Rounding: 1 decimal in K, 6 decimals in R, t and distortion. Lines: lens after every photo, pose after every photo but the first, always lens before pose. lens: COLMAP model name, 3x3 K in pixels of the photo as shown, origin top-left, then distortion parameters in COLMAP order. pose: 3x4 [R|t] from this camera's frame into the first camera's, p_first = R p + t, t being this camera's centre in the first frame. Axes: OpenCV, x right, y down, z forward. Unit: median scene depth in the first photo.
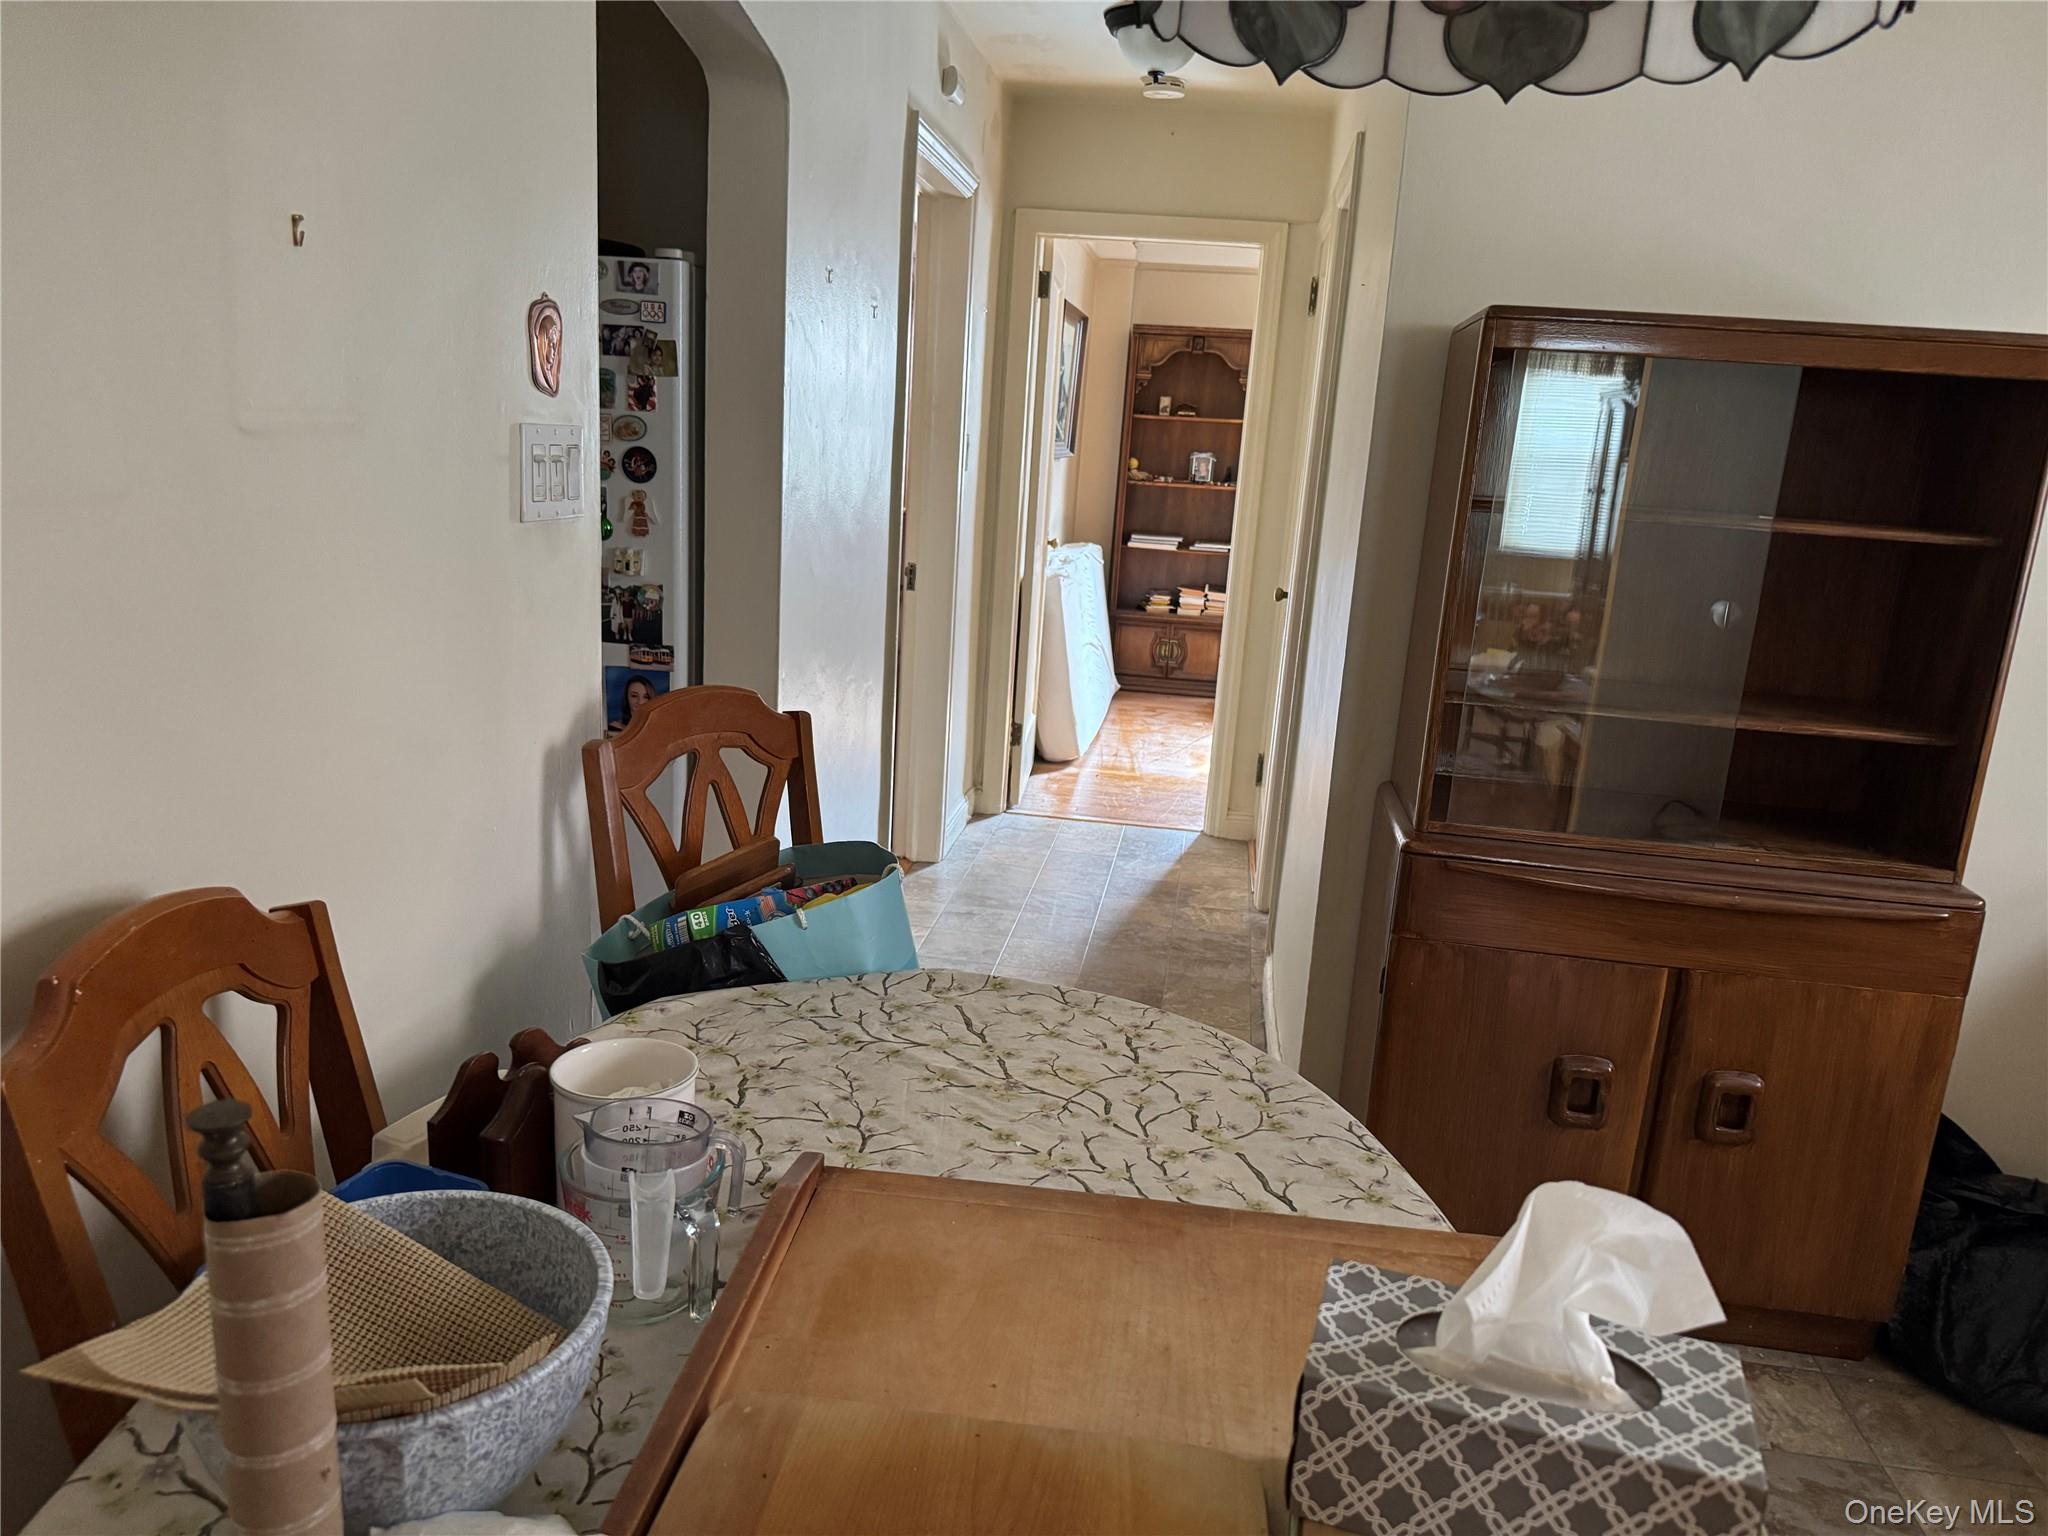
lens RADIAL K [[1449.8, 0, 1017.6], [0, 1449.8, 775.5], [0, 0, 1]] dist [0.008461, -0.009940]
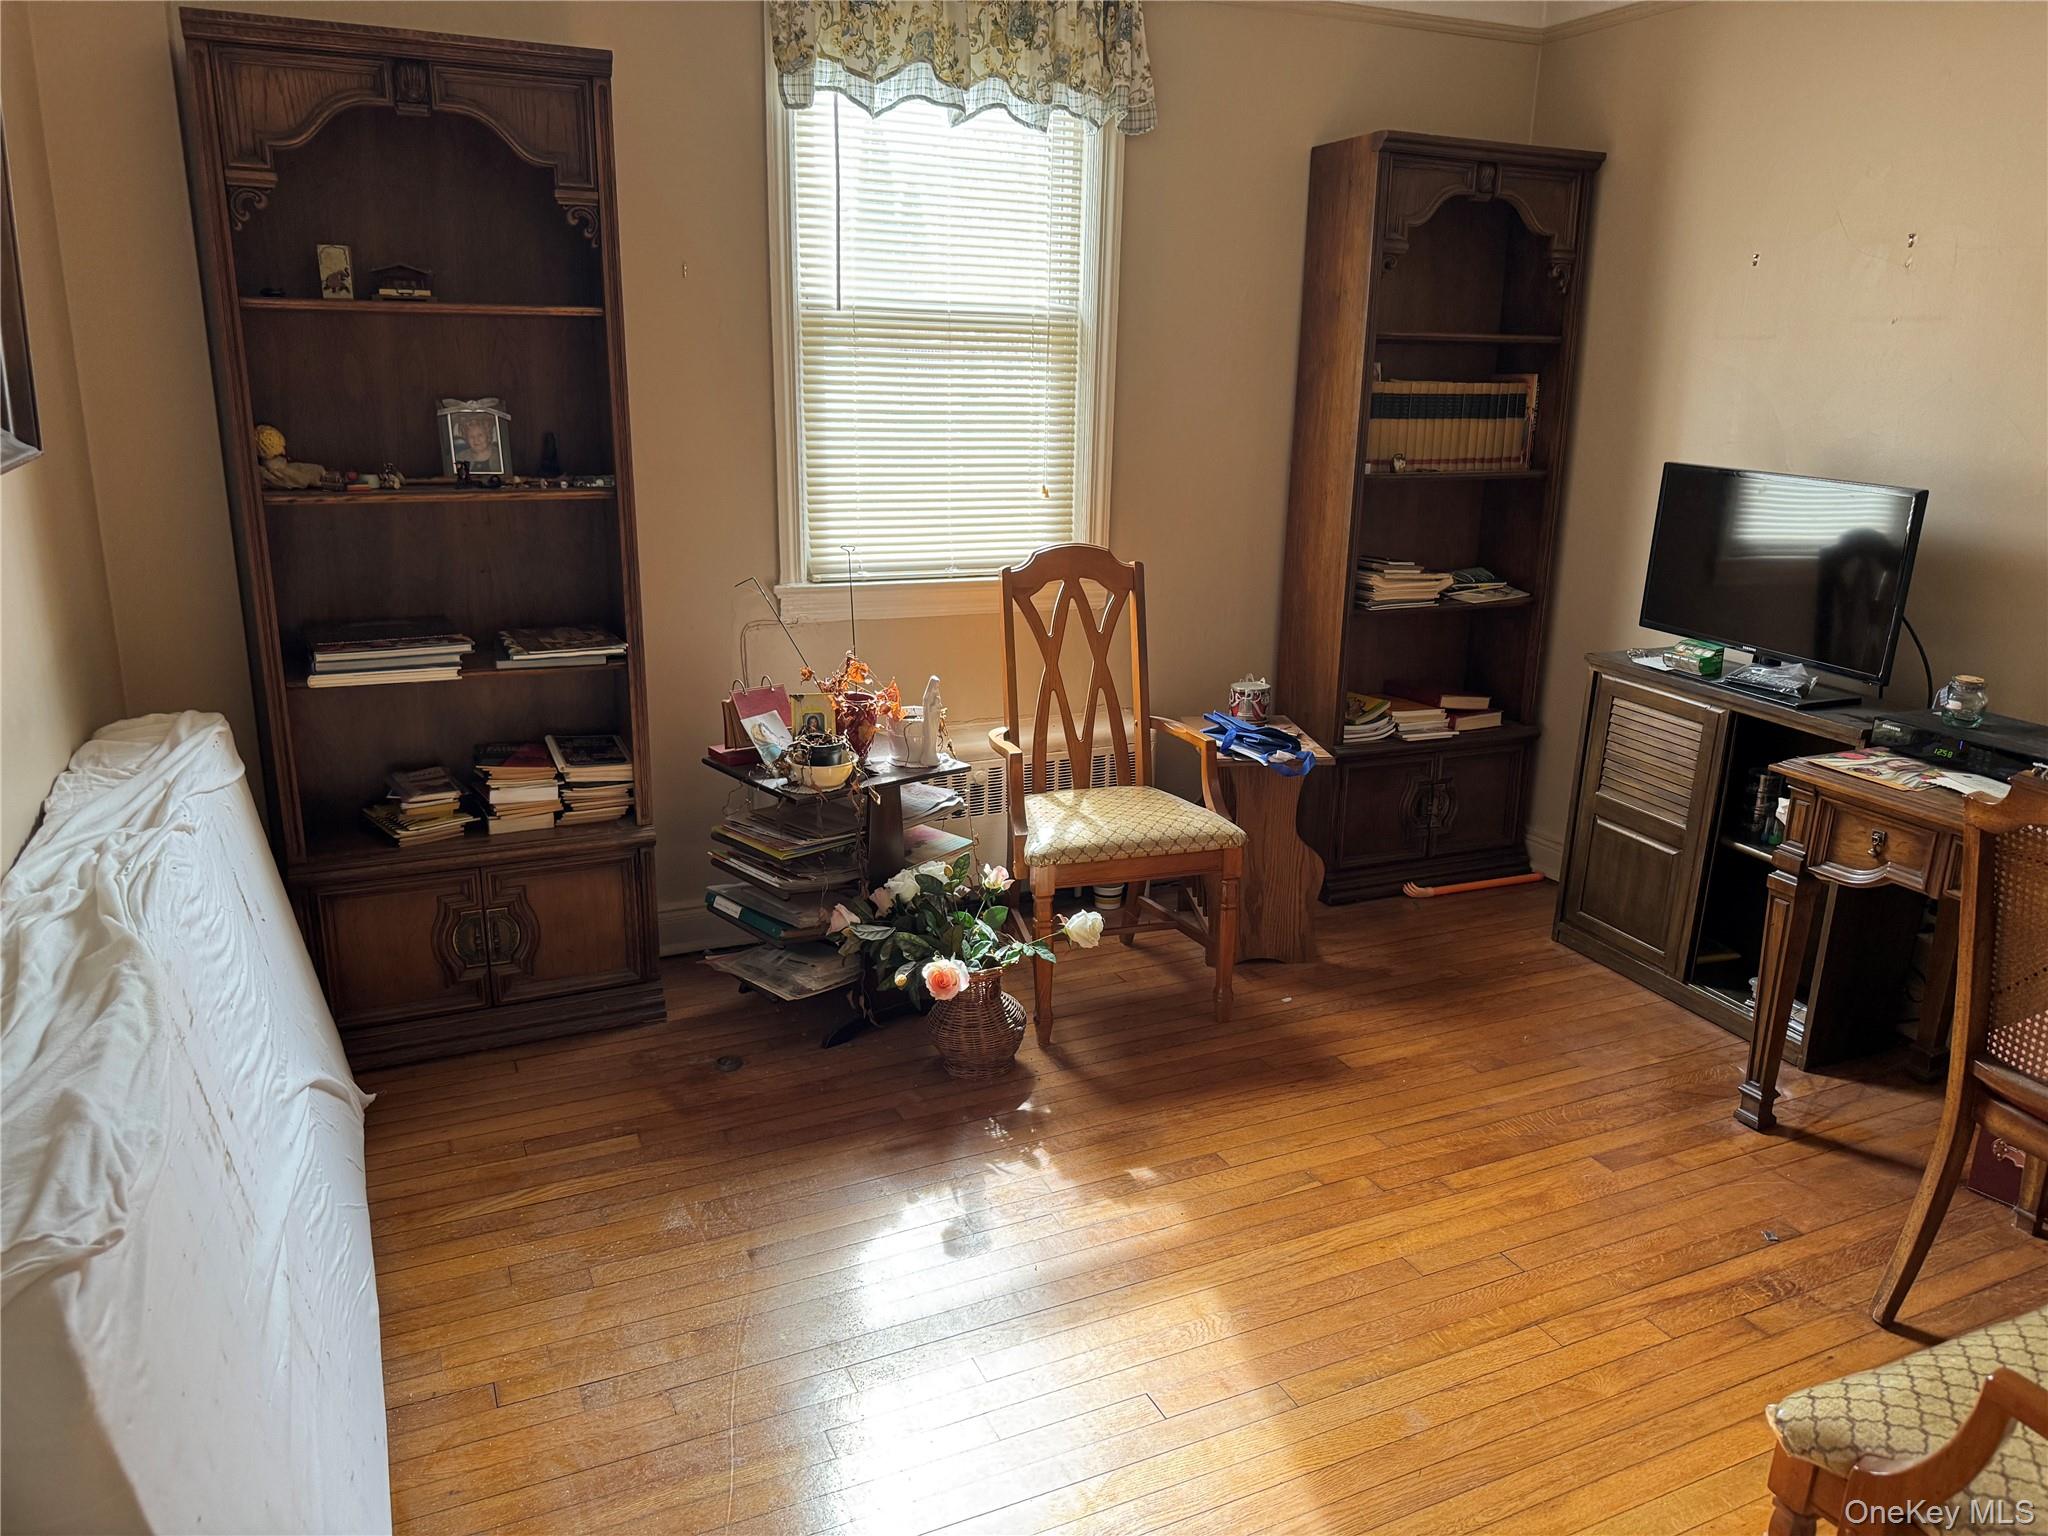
lens RADIAL K [[1449.8, 0, 1033.8], [0, 1449.8, 768.0], [0, 0, 1]] dist [0.008461, -0.009940]
pose [[0.824967, -0.202037, 0.527836, 0.031674], [0.168350, 0.979372, 0.111751, -0.148674], [-0.539526, -0.003329, 0.841963, 0.614204]]
